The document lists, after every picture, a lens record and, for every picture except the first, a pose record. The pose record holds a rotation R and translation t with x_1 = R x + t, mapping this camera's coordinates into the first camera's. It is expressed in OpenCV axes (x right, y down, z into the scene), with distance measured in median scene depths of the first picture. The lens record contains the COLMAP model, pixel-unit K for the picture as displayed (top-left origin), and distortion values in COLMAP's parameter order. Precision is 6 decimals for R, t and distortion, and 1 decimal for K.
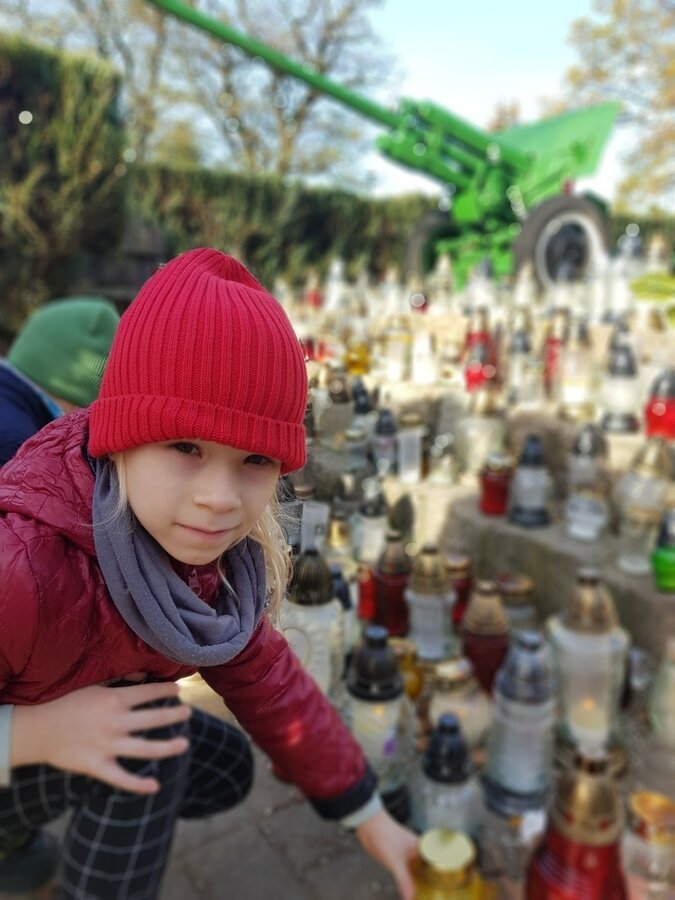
lens RADIAL K [[688.6, 0, 333.5], [0, 688.6, 450.6], [0, 0, 1]] dist [-0.000247, -0.008028]
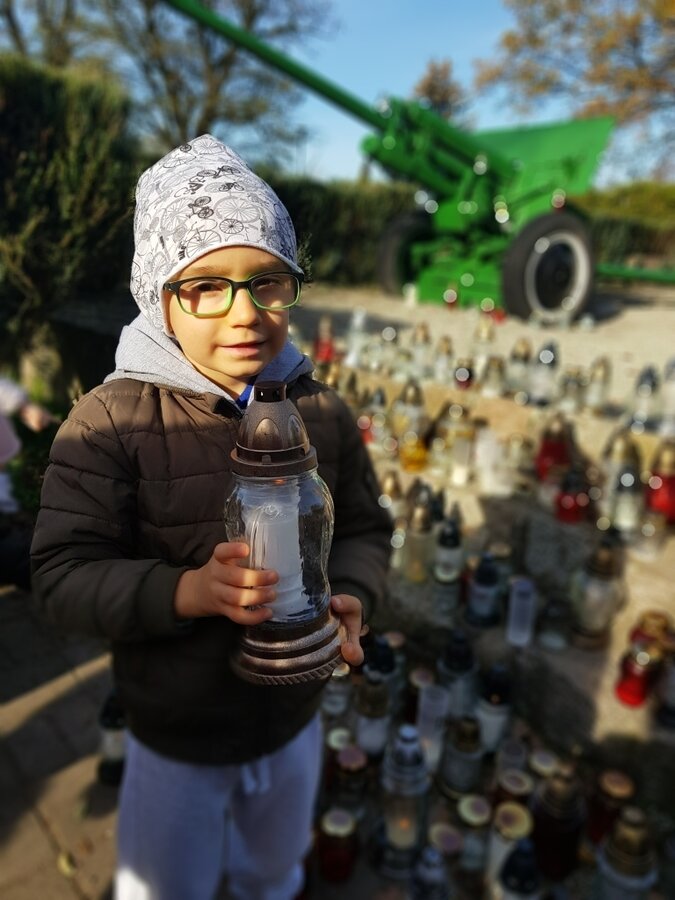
lens RADIAL K [[696.2, 0, 337.5], [0, 696.2, 450.0], [0, 0, 1]] dist [-0.000235, -0.003736]
pose [[0.993117, 0.008200, 0.116836, -0.067692], [-0.014694, 0.998388, 0.054830, -0.073576], [-0.116198, -0.056169, 0.991637, 0.038775]]
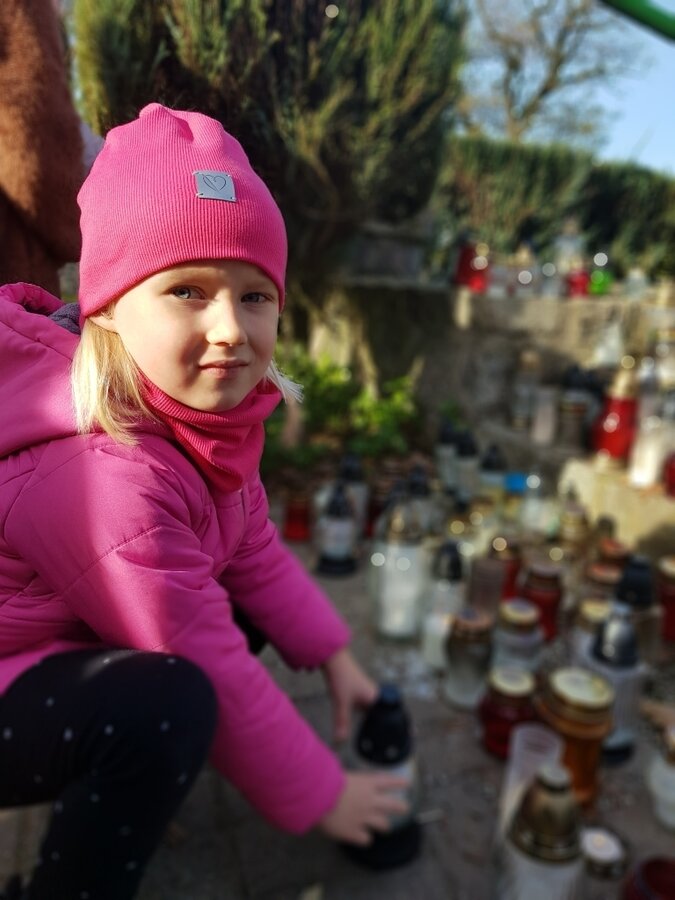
lens RADIAL K [[690.9, 0, 358.1], [0, 690.9, 448.6], [0, 0, 1]] dist [-0.004380, -0.007503]
pose [[0.966618, 0.086349, -0.241233, -0.091832], [-0.086952, 0.996179, 0.008163, -0.025770], [0.241016, 0.013085, 0.970433, 0.145556]]
